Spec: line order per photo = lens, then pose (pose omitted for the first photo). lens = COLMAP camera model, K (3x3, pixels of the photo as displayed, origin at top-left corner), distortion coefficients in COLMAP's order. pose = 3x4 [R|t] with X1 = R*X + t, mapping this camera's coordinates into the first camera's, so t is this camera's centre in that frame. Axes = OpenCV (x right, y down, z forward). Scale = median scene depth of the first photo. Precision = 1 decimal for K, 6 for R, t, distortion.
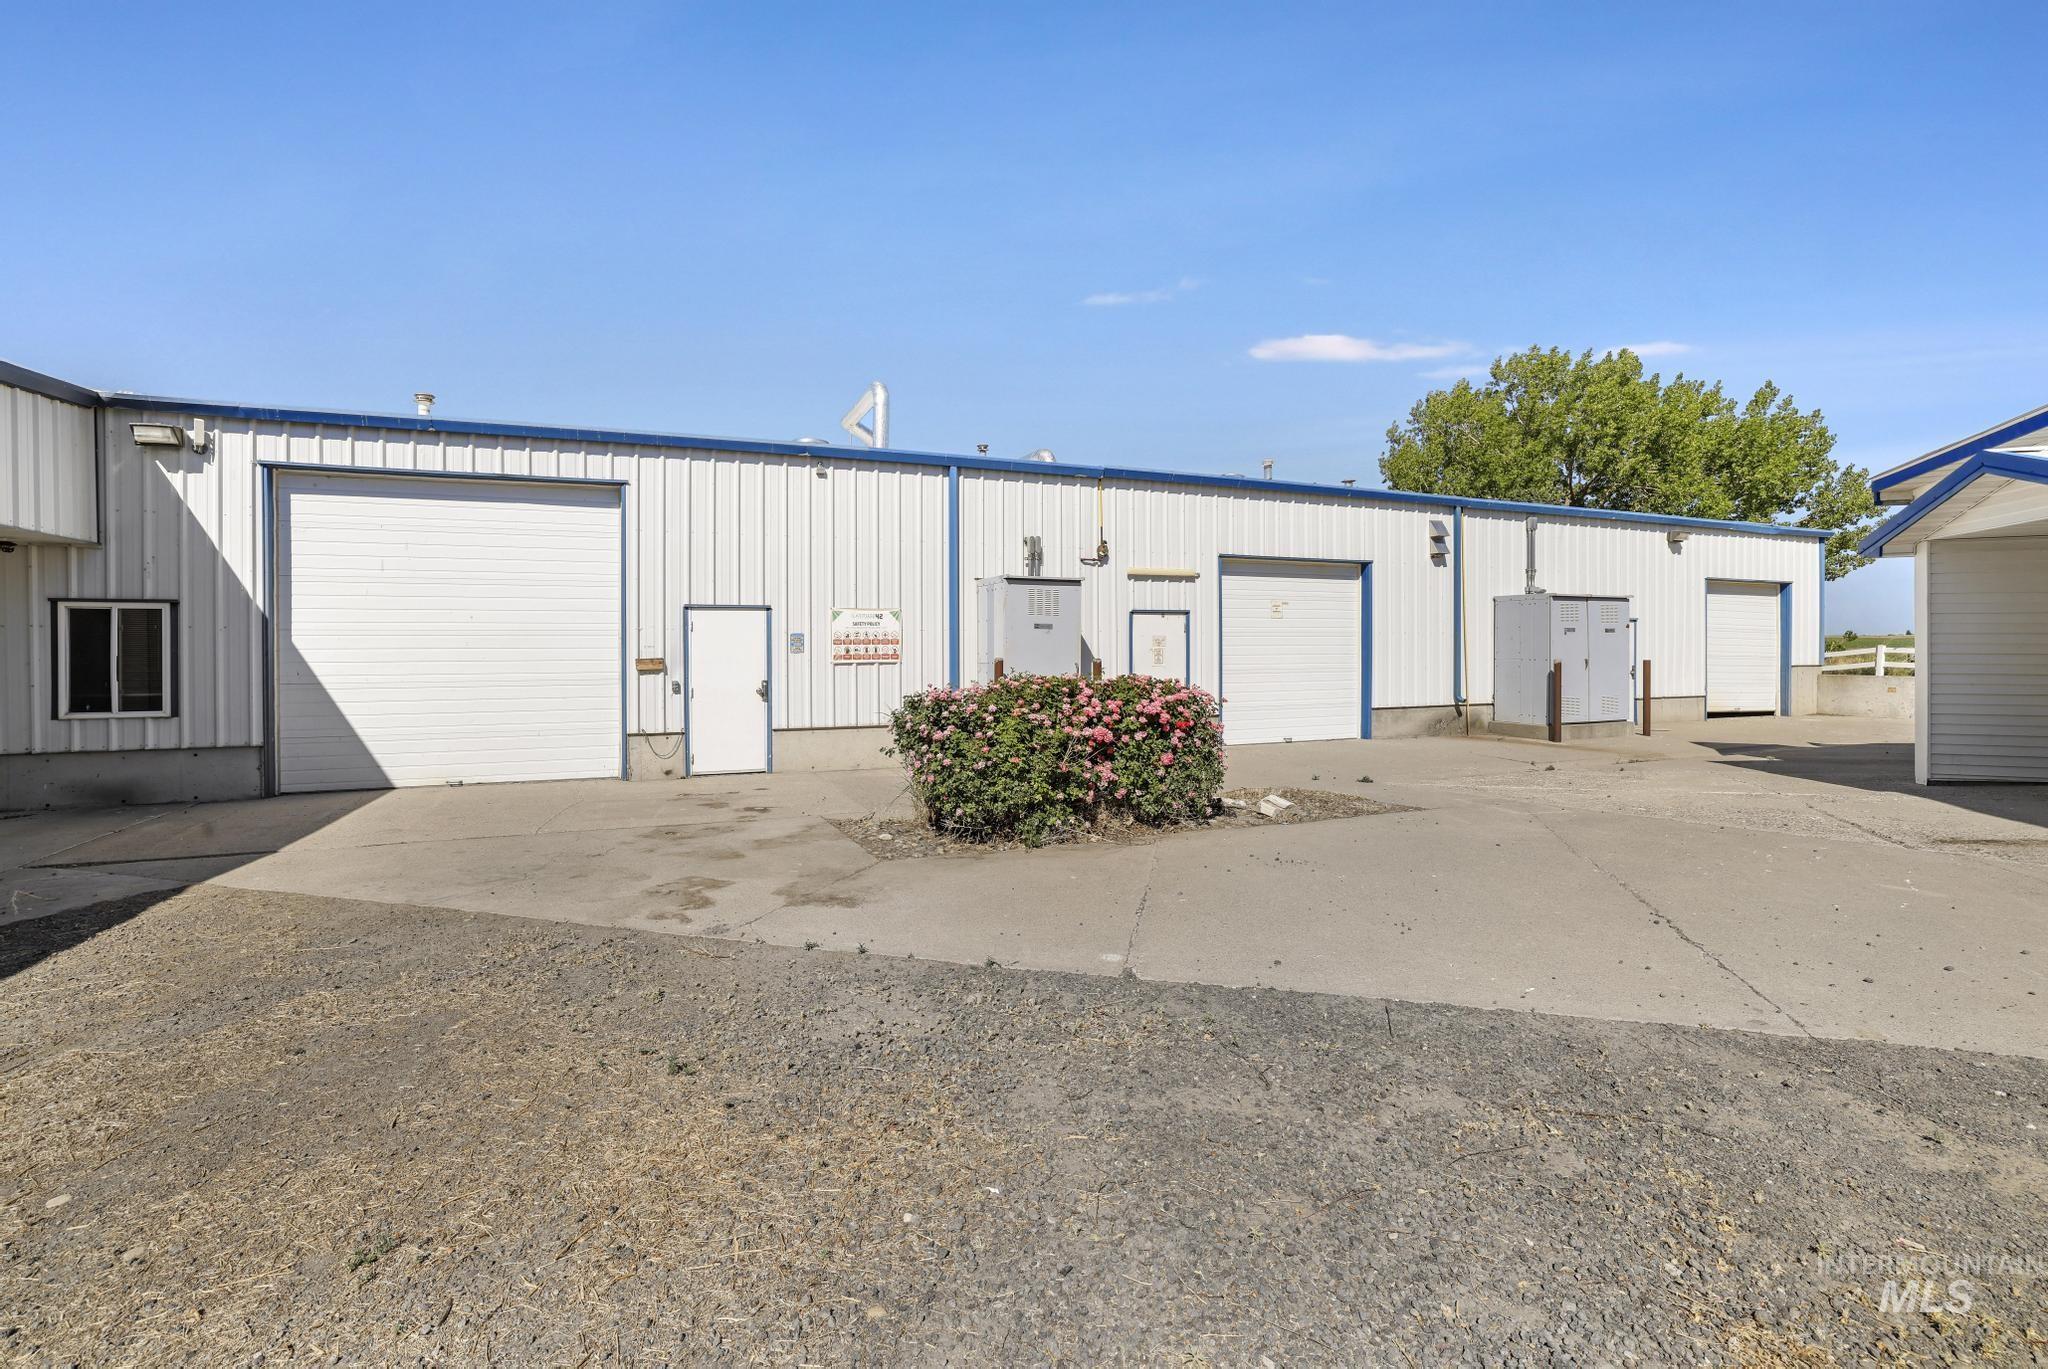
lens RADIAL K [[931.6, 0, 988.6], [0, 931.6, 662.0], [0, 0, 1]] dist [0.000738, -0.000104]
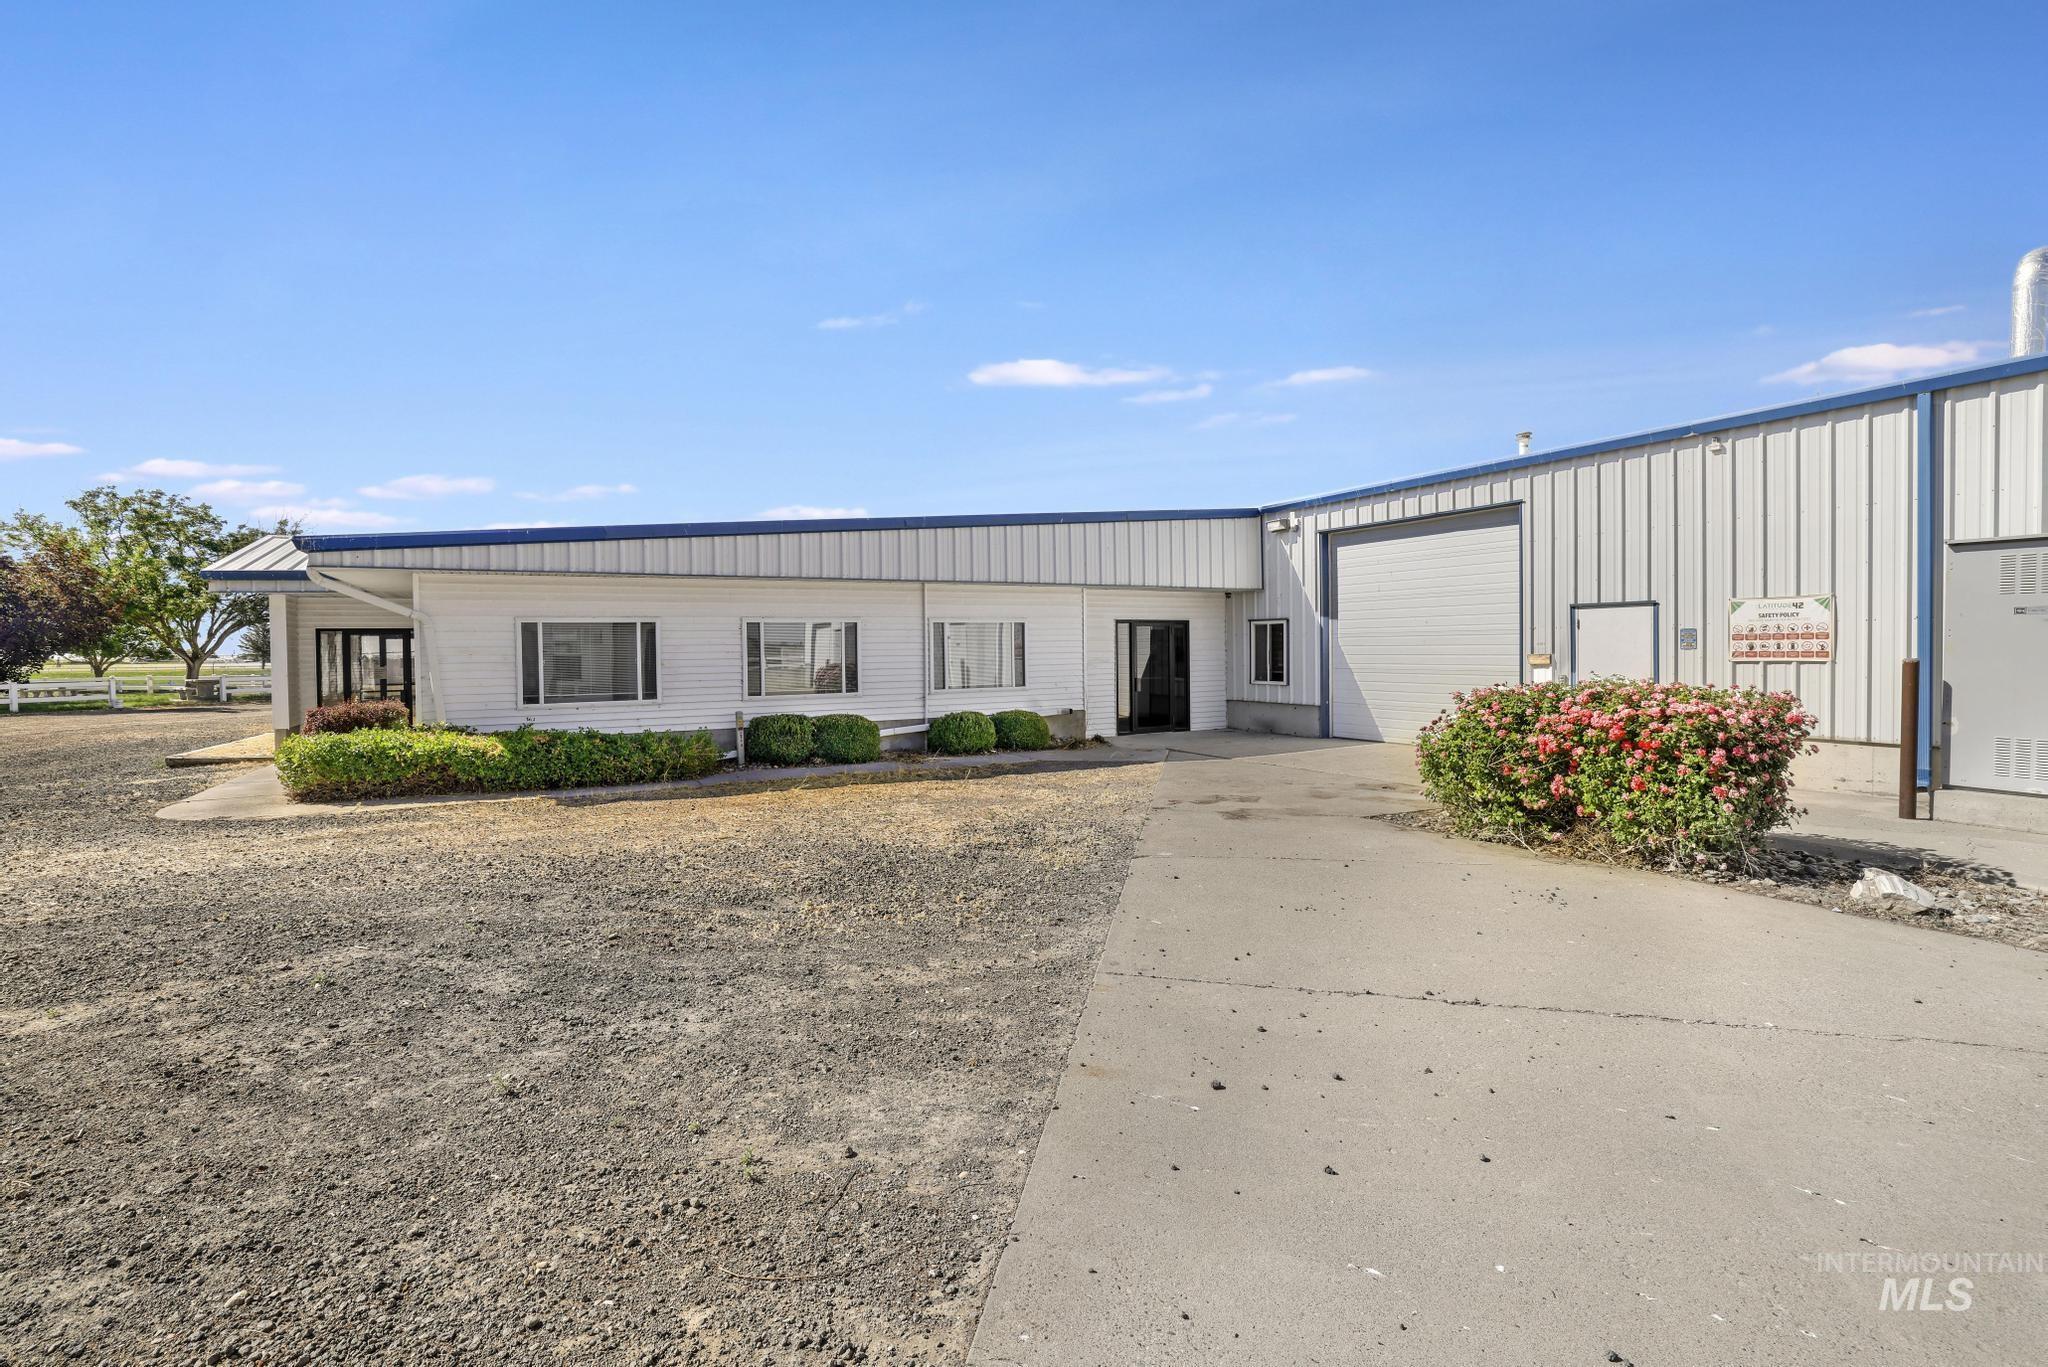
lens RADIAL K [[884.7, 0, 1020.7], [0, 884.7, 669.1], [0, 0, 1]] dist [-0.000678, -0.000018]
pose [[0.164296, 0.025893, -0.986071, 0.586174], [-0.005201, 0.999664, 0.025383, -0.009549], [0.986397, 0.000958, 0.164376, 0.206480]]
